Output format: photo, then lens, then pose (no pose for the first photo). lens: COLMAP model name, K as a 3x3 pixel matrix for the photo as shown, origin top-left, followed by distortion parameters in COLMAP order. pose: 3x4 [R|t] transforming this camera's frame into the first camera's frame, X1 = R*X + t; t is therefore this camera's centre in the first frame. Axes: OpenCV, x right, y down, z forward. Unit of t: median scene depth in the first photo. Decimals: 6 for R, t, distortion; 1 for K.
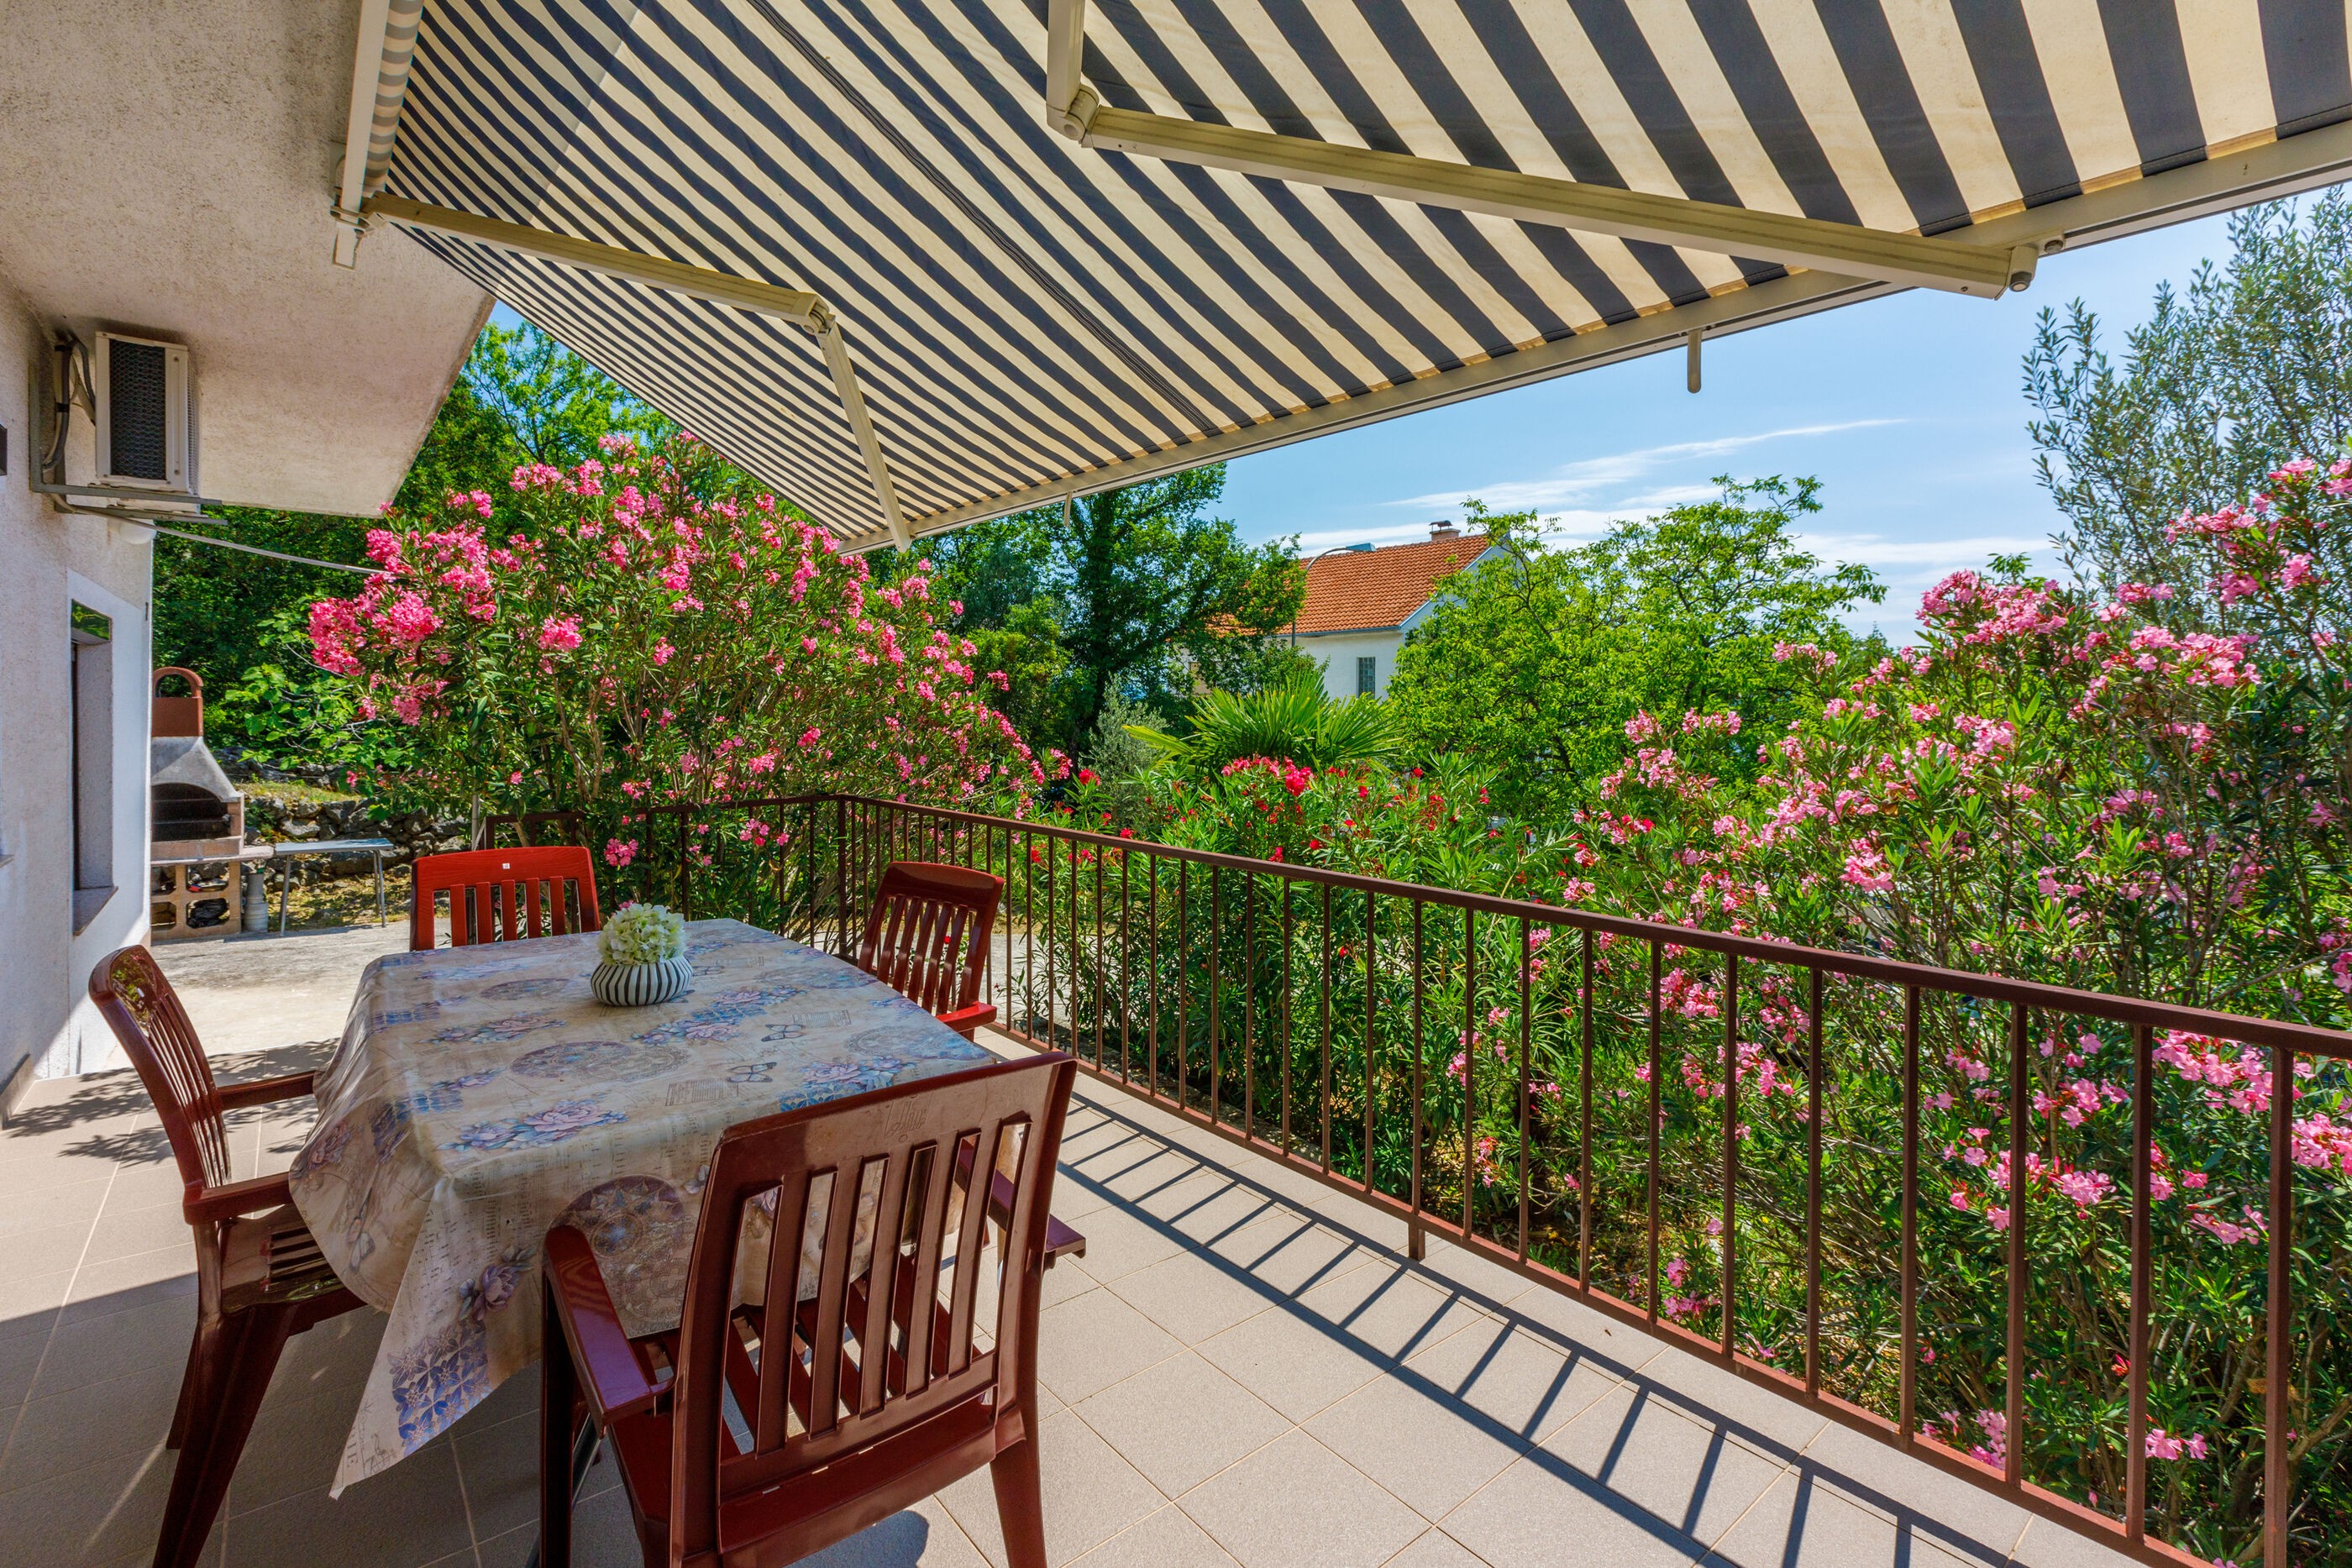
lens RADIAL K [[1065.0, 0, 1162.3], [0, 1065.0, 703.5], [0, 0, 1]] dist [-0.000402, -0.000316]
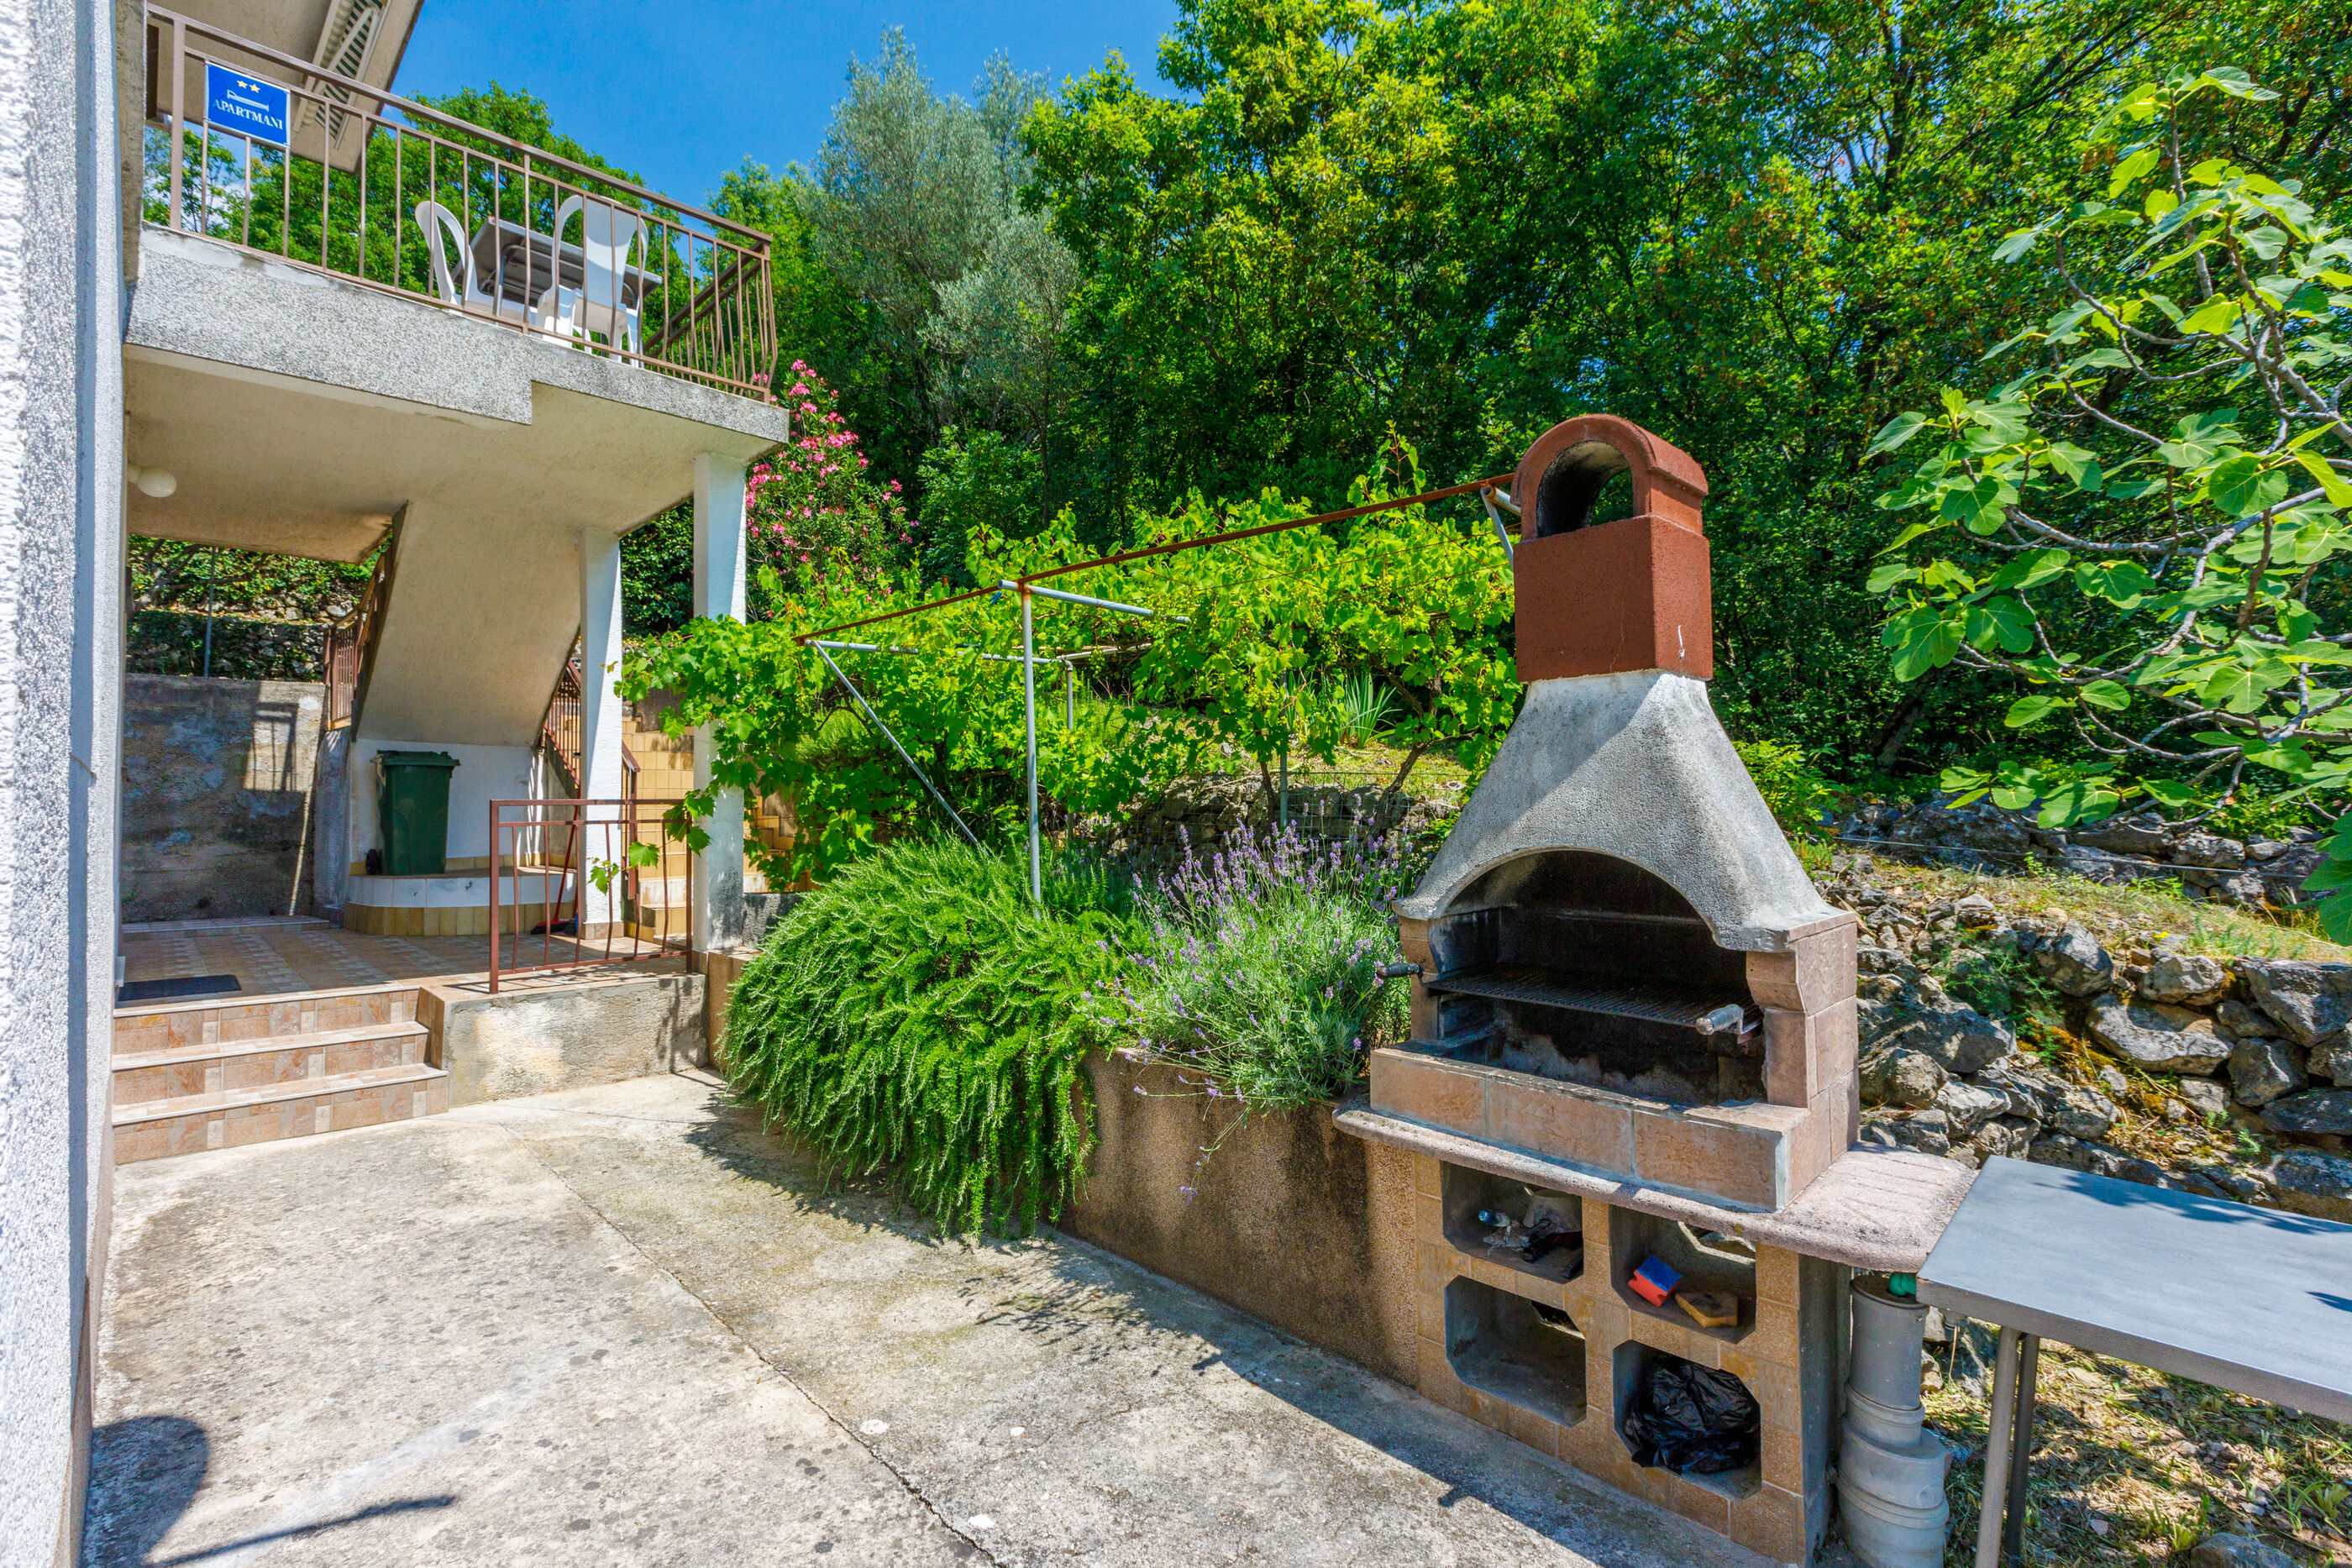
lens RADIAL K [[1058.9, 0, 1160.8], [0, 1058.9, 775.6], [0, 0, 1]] dist [-0.000192, -0.000287]
pose [[0.097887, -0.026312, -0.994850, -0.531780], [0.001368, 0.999653, -0.026304, 0.049865], [0.995197, 0.001214, 0.097889, 0.682963]]
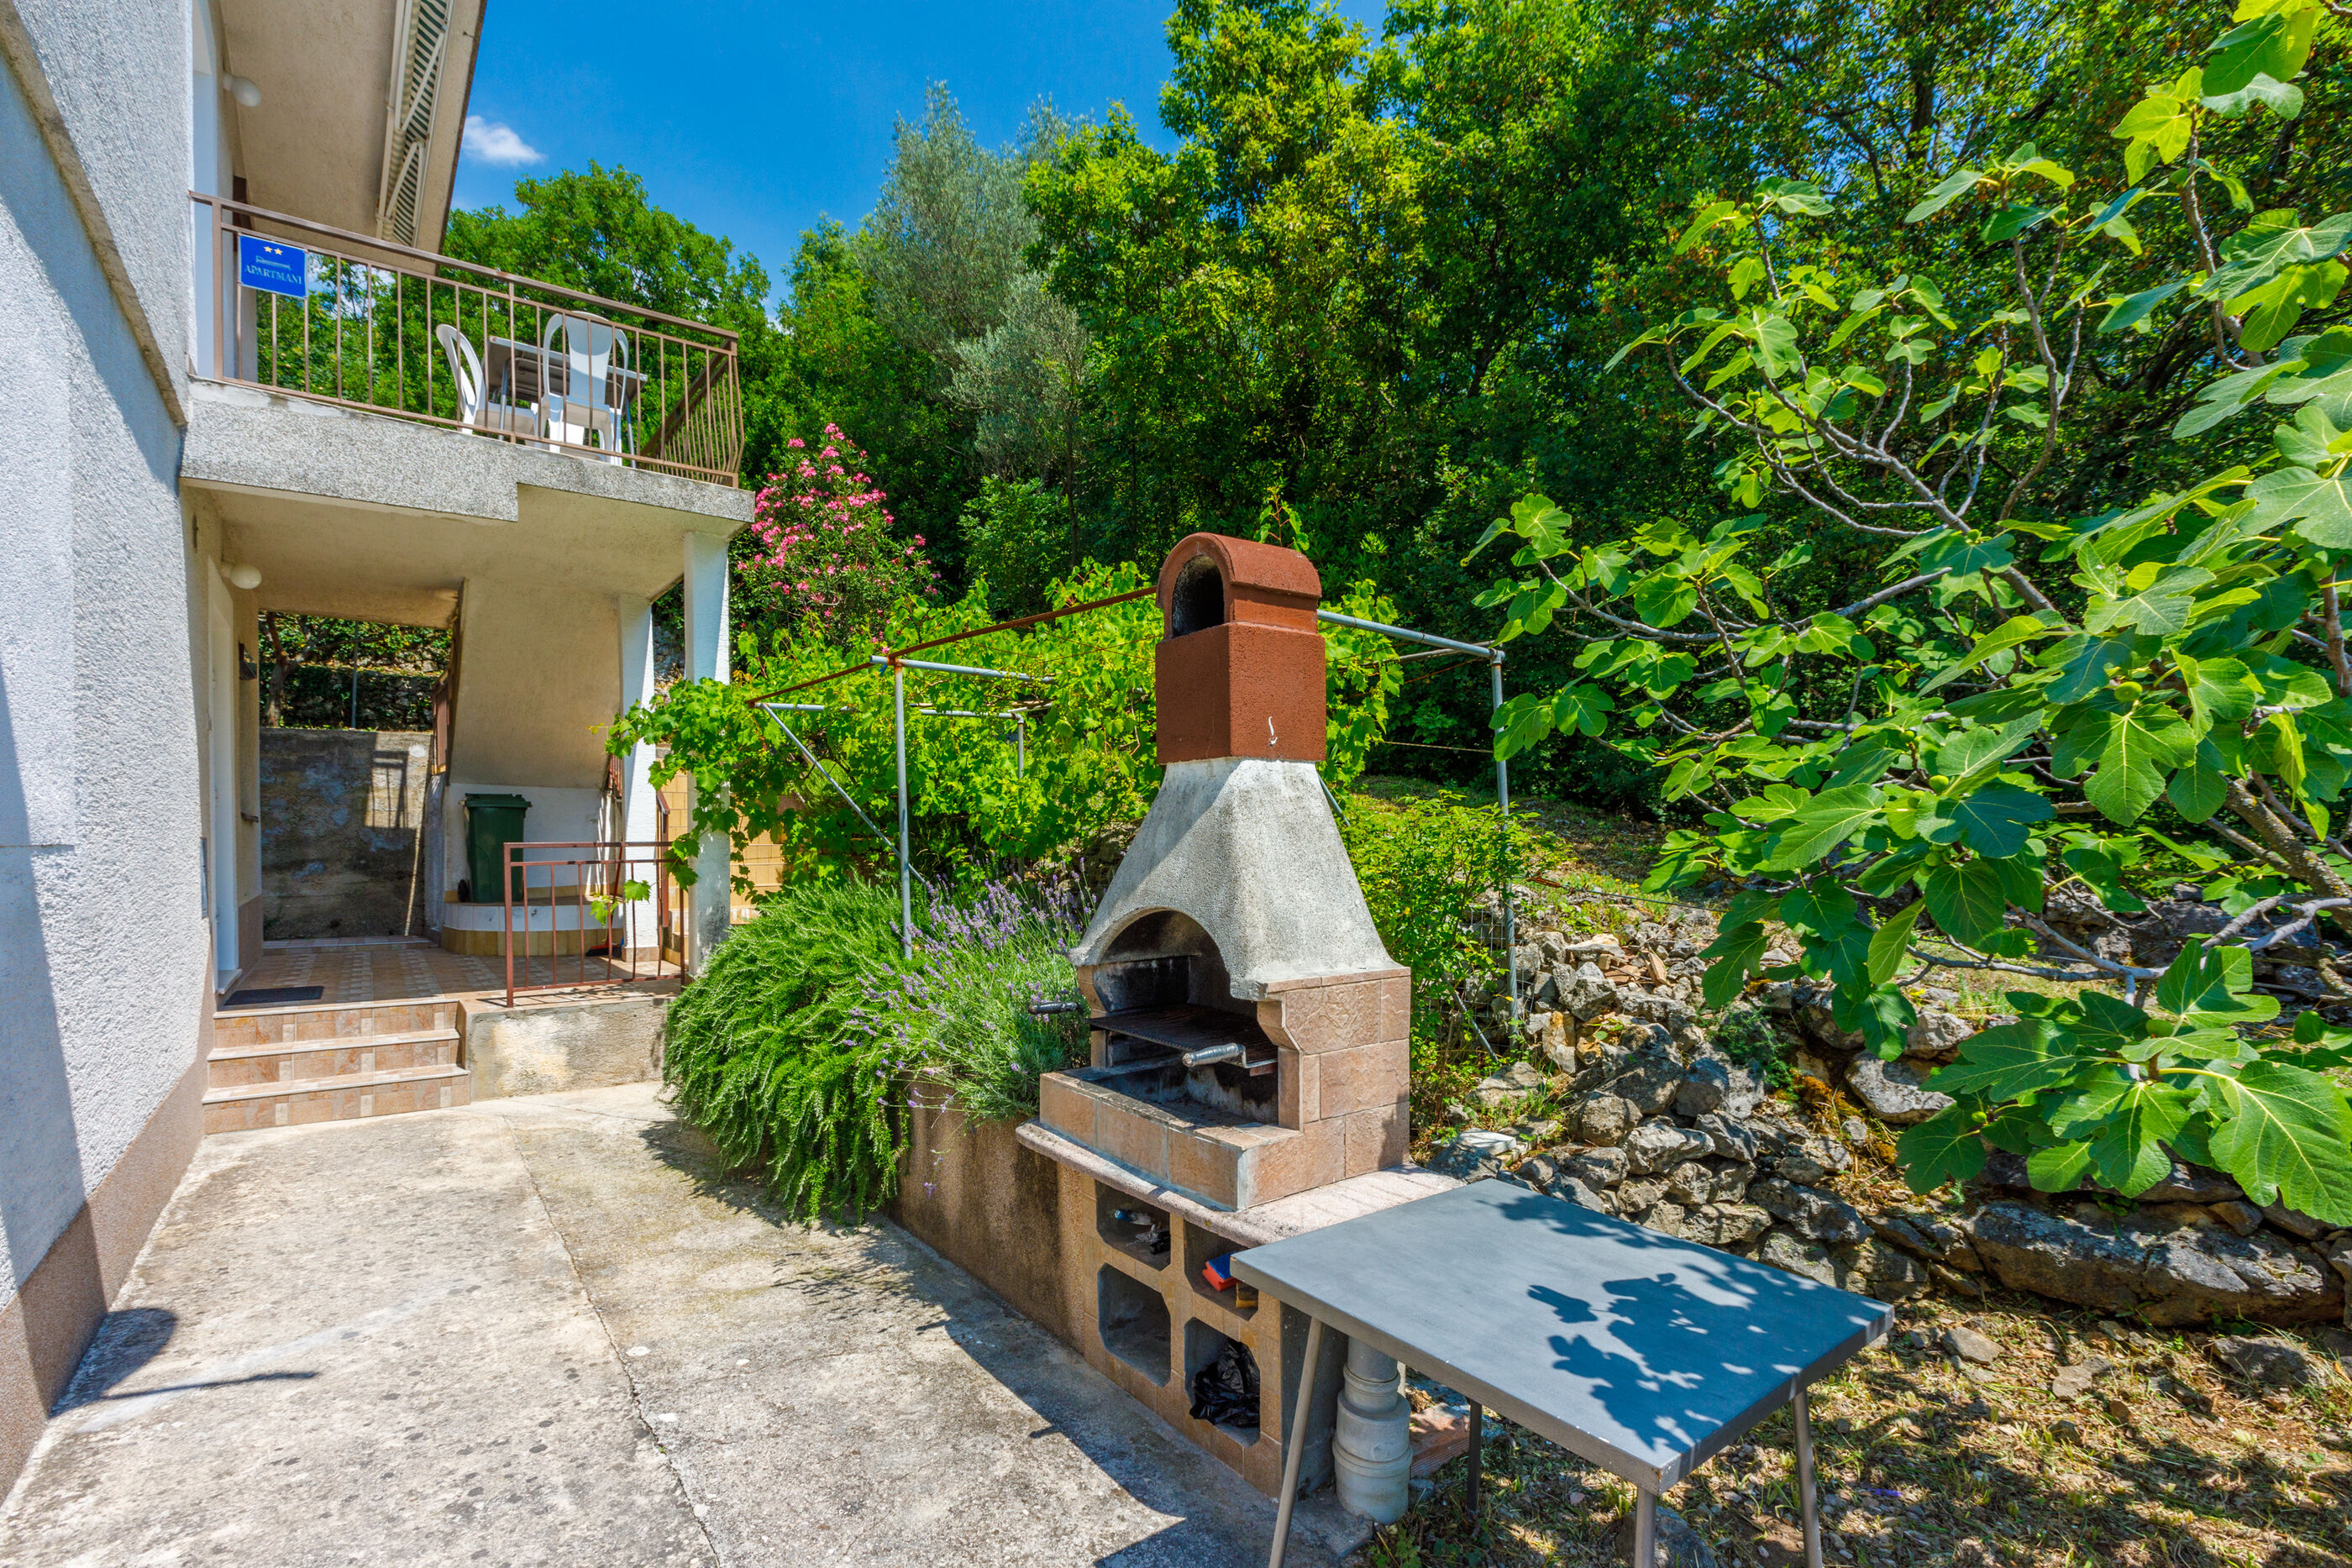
lens RADIAL K [[1072.8, 0, 1155.7], [0, 1072.8, 848.1], [0, 0, 1]] dist [-0.000514, -0.000366]
pose [[-0.033154, 0.015286, -0.999333, -0.485135], [-0.003091, 0.999877, 0.015397, 0.041355], [0.999445, 0.003600, -0.033102, 0.784287]]
